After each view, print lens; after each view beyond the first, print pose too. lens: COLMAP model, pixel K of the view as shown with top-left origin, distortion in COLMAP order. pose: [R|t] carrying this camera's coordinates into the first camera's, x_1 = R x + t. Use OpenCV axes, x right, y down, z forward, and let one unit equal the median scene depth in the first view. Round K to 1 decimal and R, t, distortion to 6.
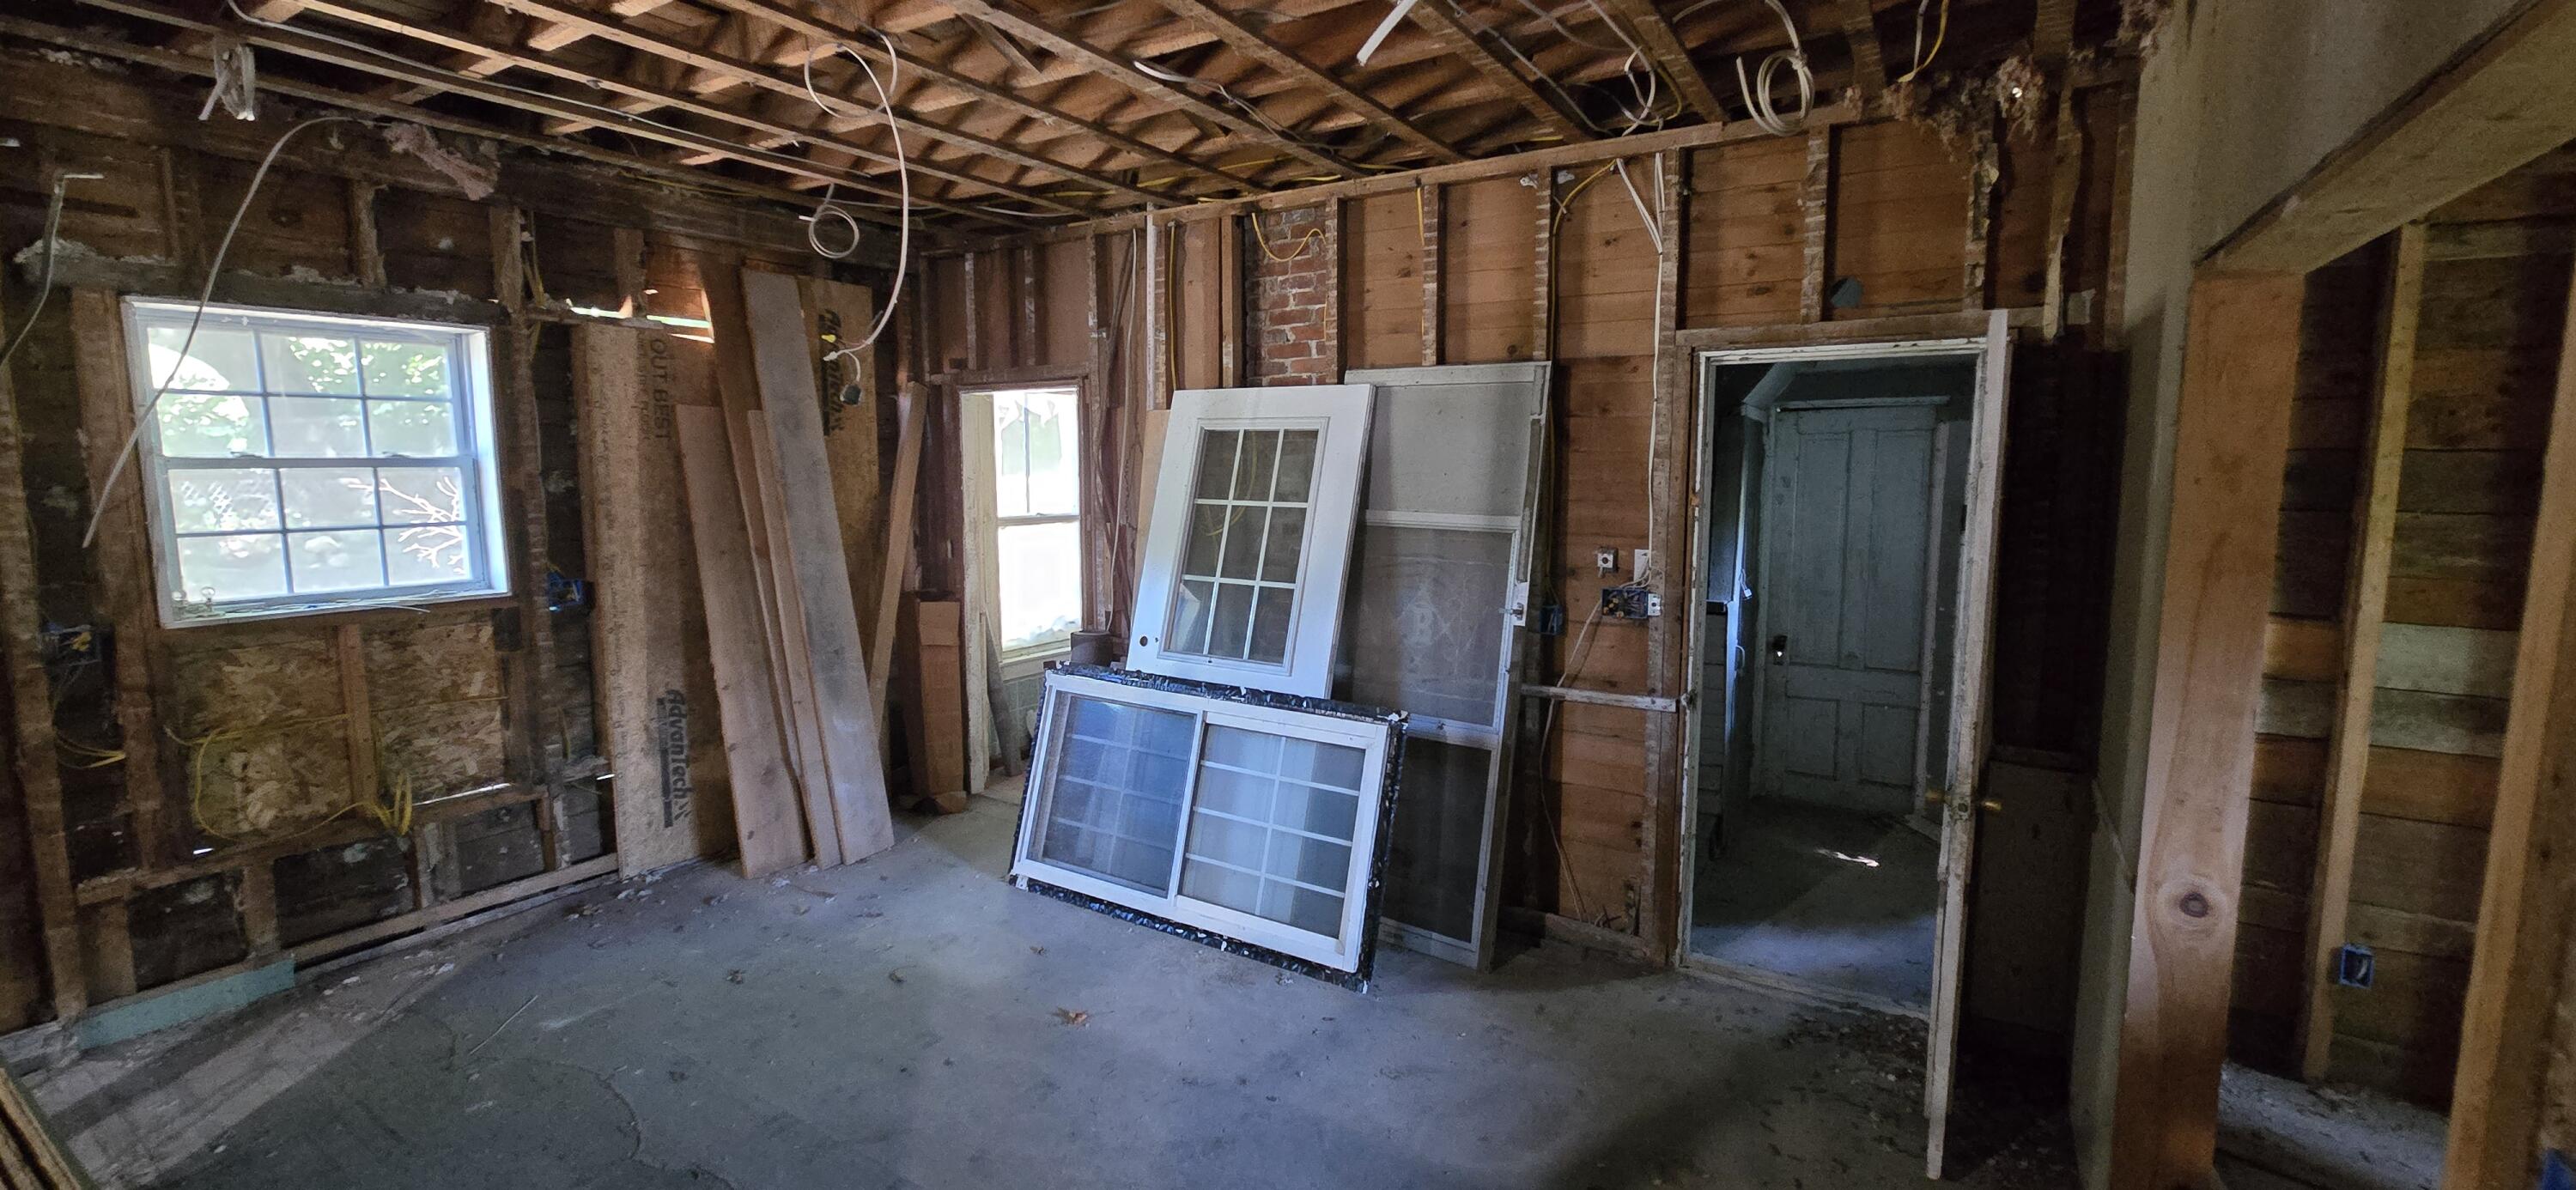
lens RADIAL K [[1051.4, 0, 1284.3], [0, 1051.4, 584.0], [0, 0, 1]] dist [-0.007773, 0.000024]
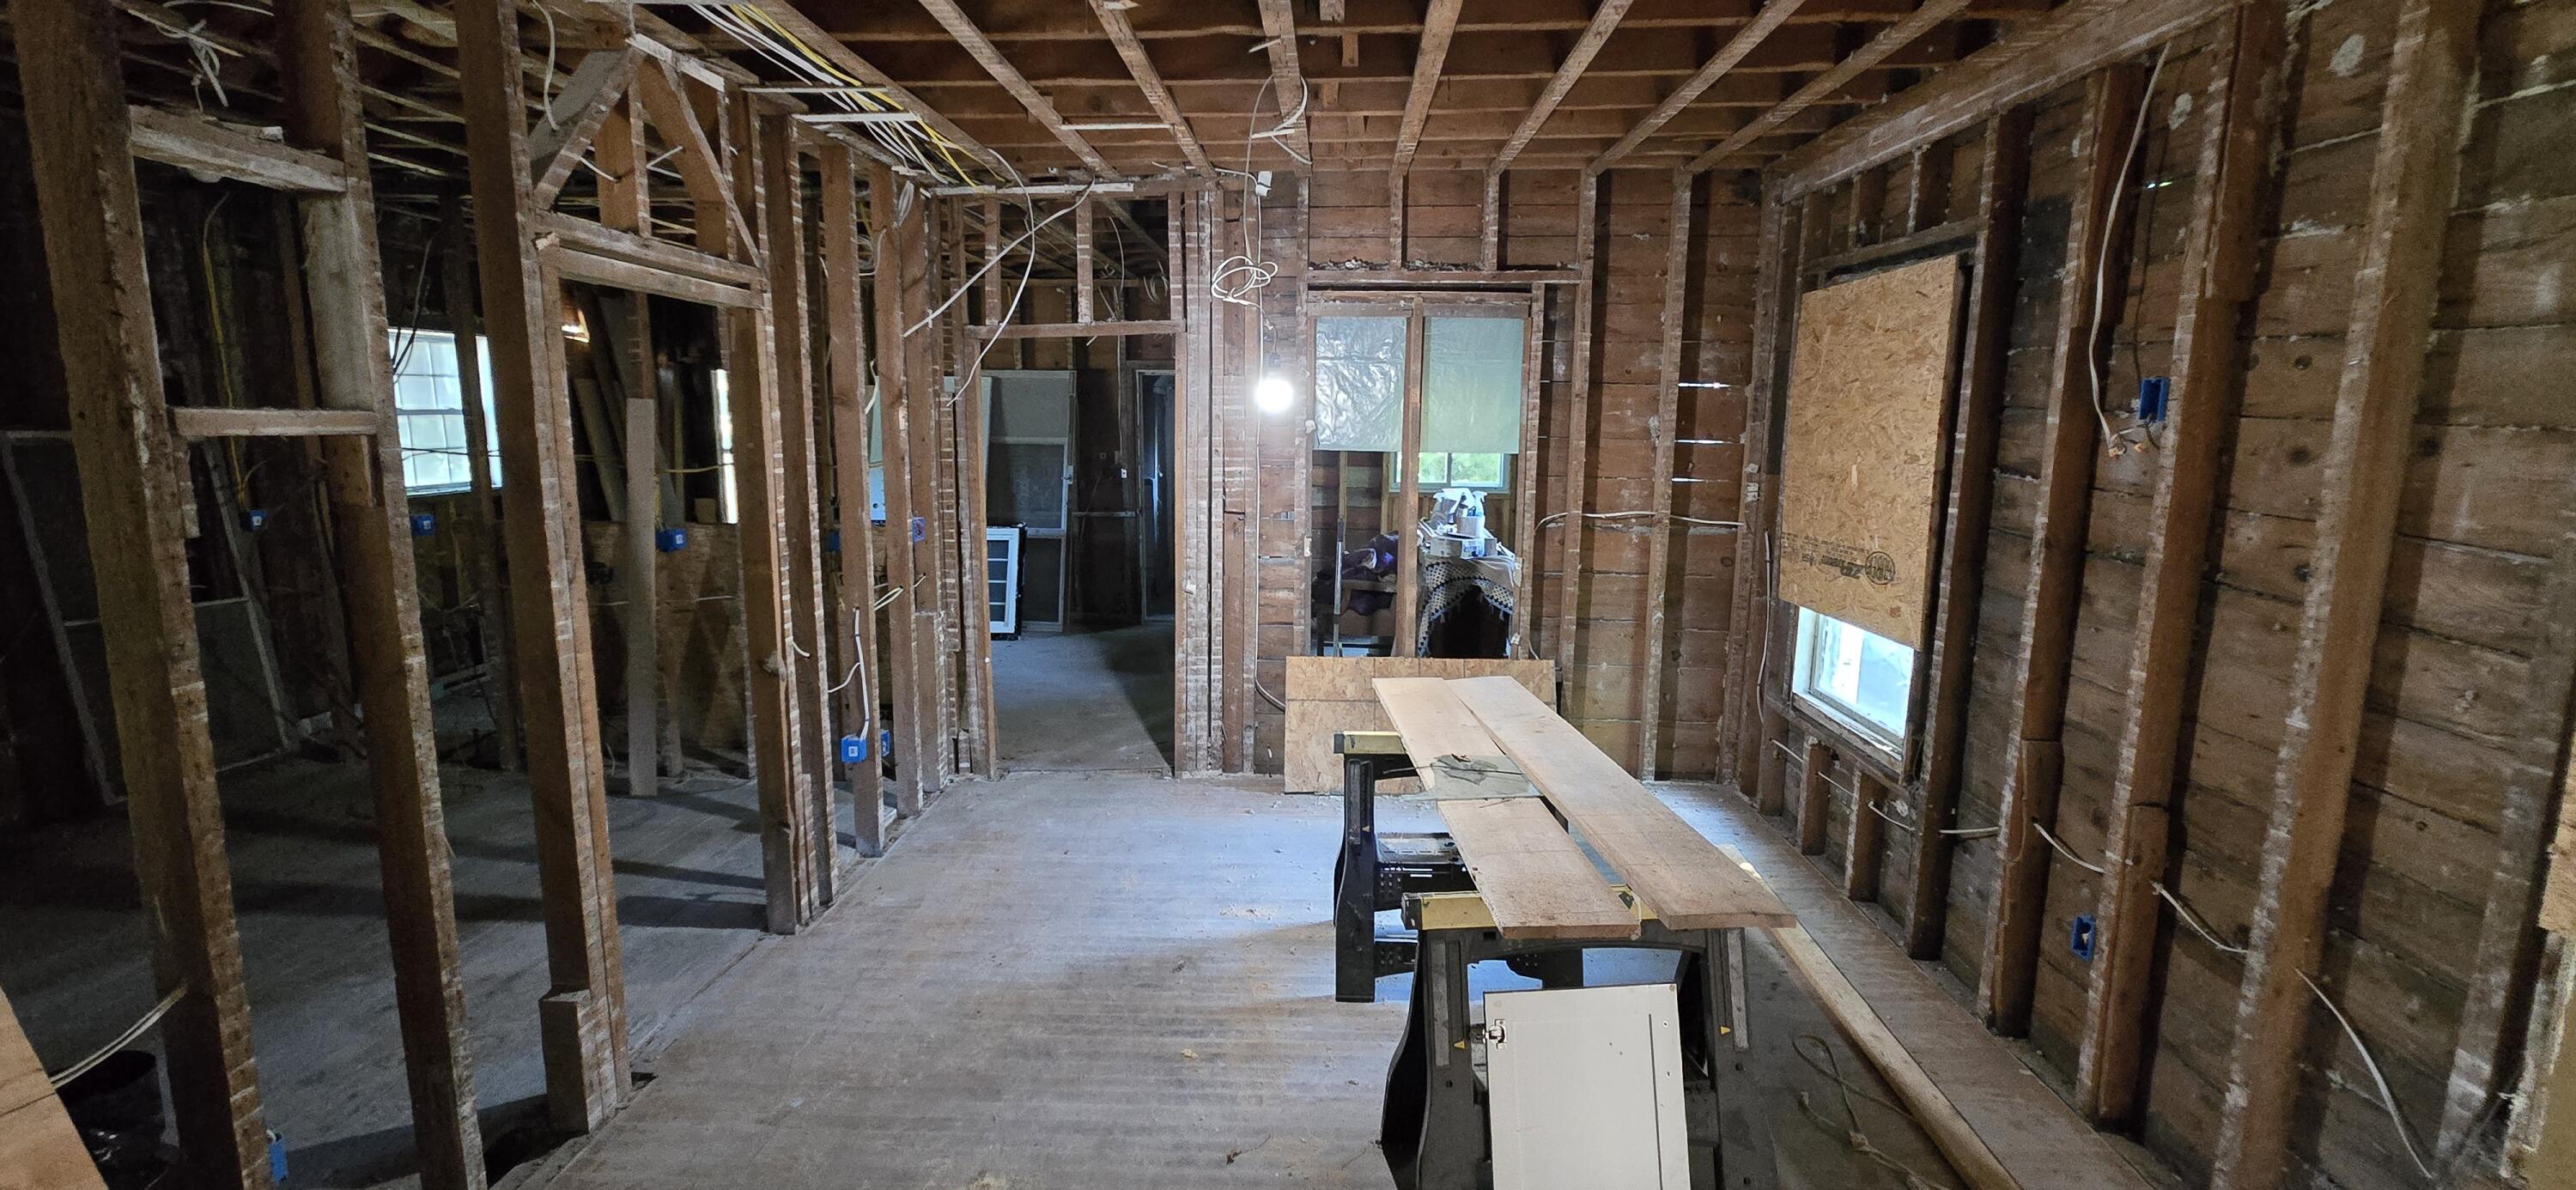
lens RADIAL K [[1071.4, 0, 1299.6], [0, 1071.4, 588.5], [0, 0, 1]] dist [0.012252, 0.000089]
pose [[0.861324, -0.079361, 0.501820, -0.463217], [0.054864, 0.996478, 0.063421, 0.122774], [-0.505085, -0.027094, 0.862644, -1.110103]]
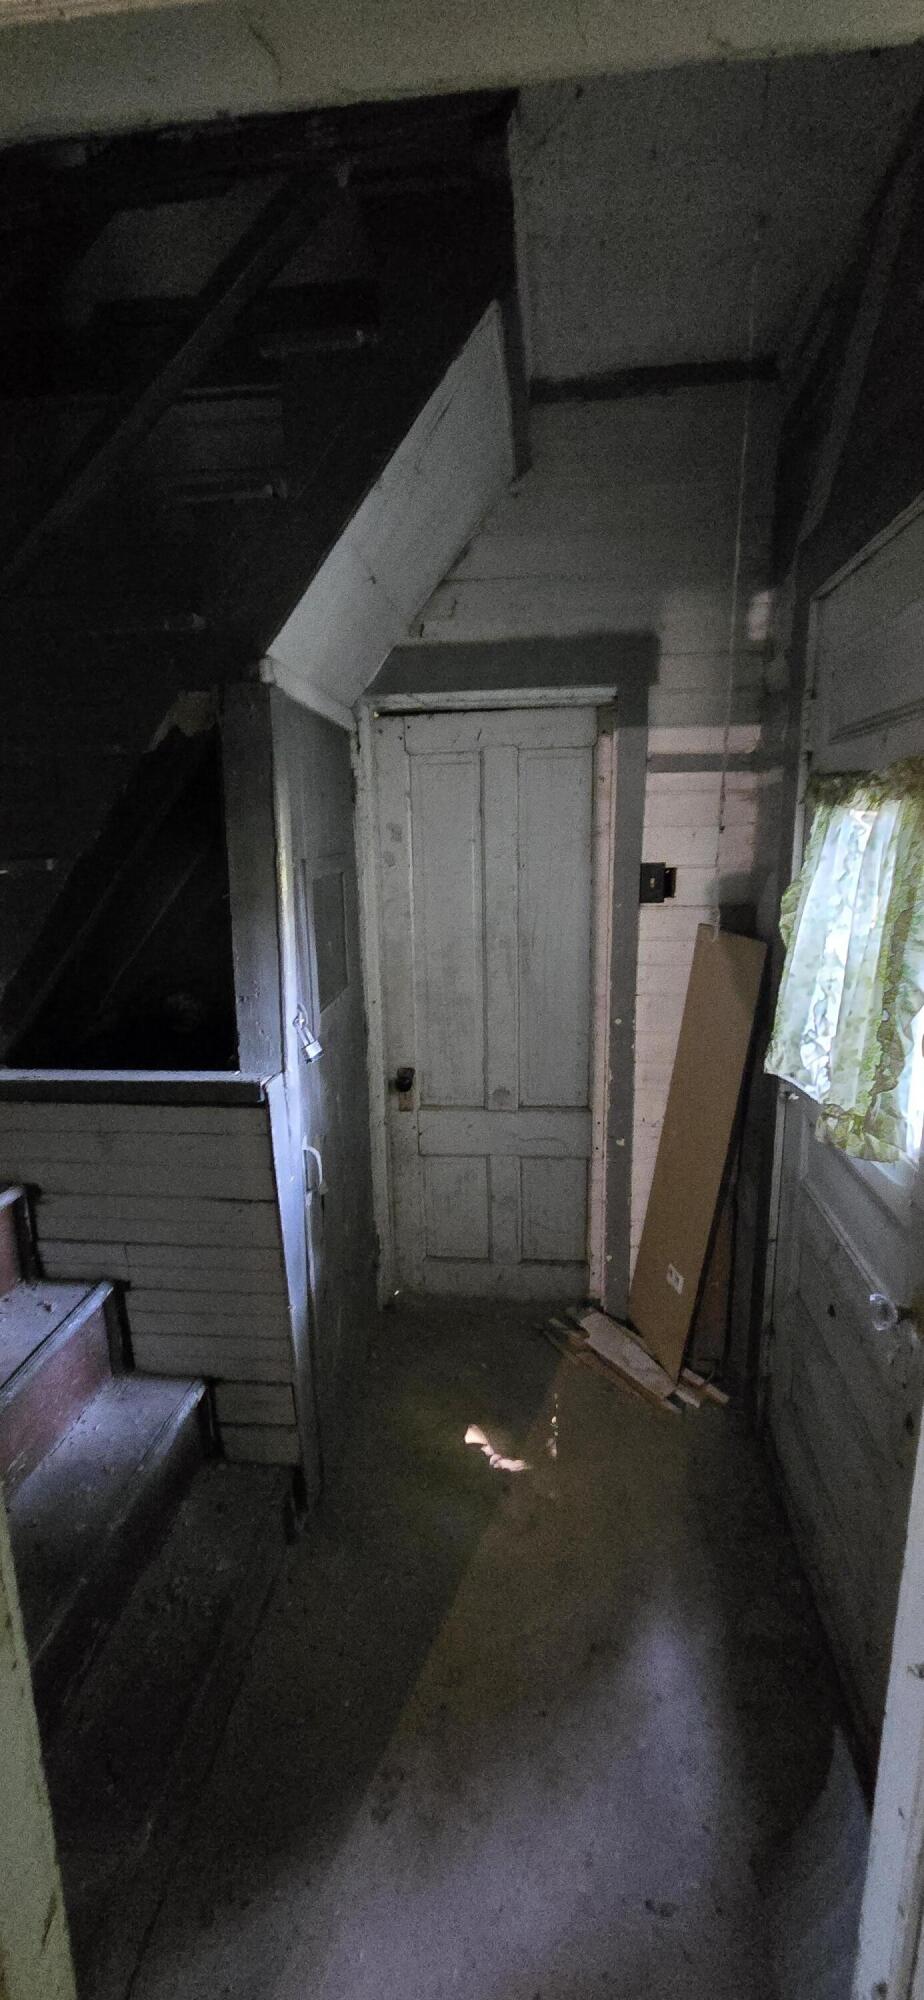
lens RADIAL K [[816.4, 0, 462.0], [0, 816.4, 1000.0], [0, 0, 1]] dist [-0.007773, 0.000024]
pose [[0.899814, -0.097257, 0.425294, 0.310651], [0.059283, 0.993051, 0.101667, -0.047094], [-0.432227, -0.066268, 0.899327, 0.562046]]
